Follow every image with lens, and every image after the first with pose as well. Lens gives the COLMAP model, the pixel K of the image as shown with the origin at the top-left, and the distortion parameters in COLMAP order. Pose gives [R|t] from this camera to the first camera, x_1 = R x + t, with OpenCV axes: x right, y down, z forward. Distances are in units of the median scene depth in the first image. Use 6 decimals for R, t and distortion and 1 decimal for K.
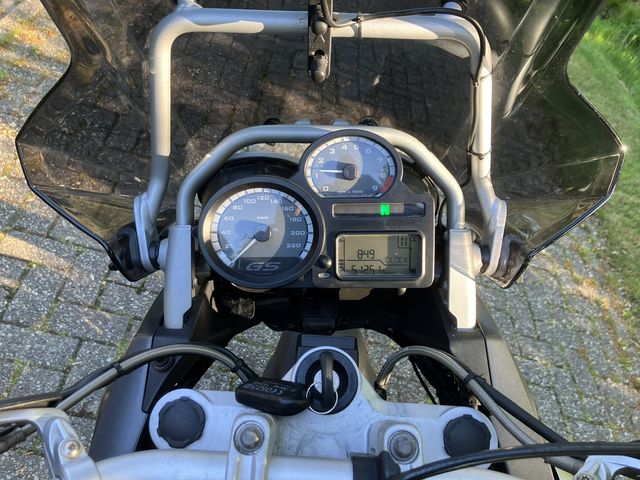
lens RADIAL K [[523.6, 0, 327.7], [0, 523.6, 239.4], [0, 0, 1]] dist [0.012310, -0.003927]
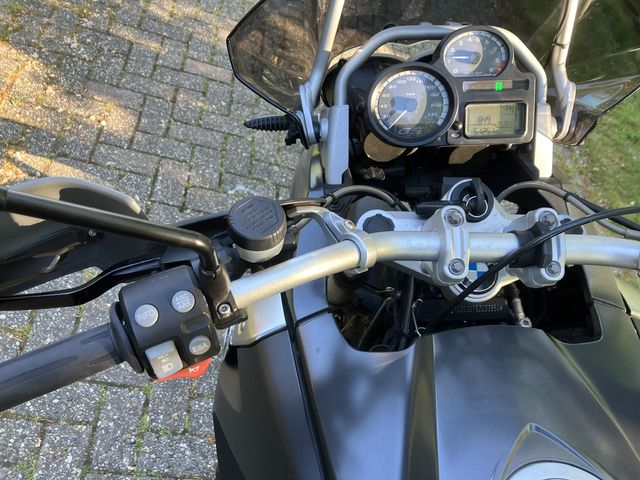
lens RADIAL K [[523.6, 0, 327.7], [0, 523.6, 239.4], [0, 0, 1]] dist [0.012310, -0.003927]
pose [[0.997743, -0.038769, 0.054830, -0.394072], [0.032435, 0.993175, 0.112036, 0.159944], [-0.058800, -0.110004, 0.992190, -0.353703]]
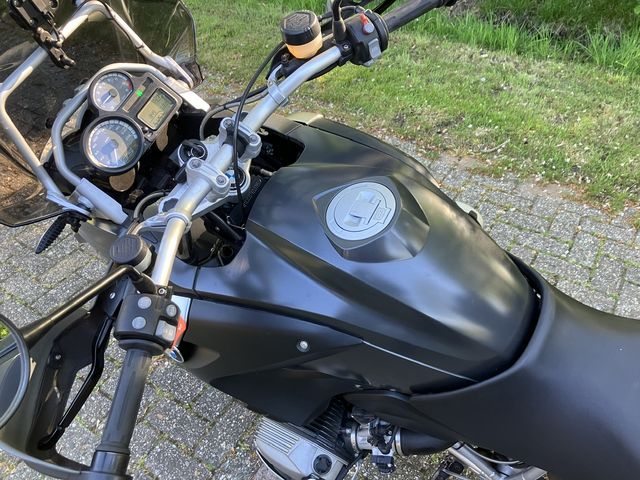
lens RADIAL K [[523.6, 0, 327.7], [0, 523.6, 239.4], [0, 0, 1]] dist [0.012310, -0.003927]
pose [[0.459758, -0.814298, 0.354318, -0.693237], [0.761513, 0.566771, 0.314432, 0.171069], [-0.456859, 0.125255, 0.880676, -1.010356]]
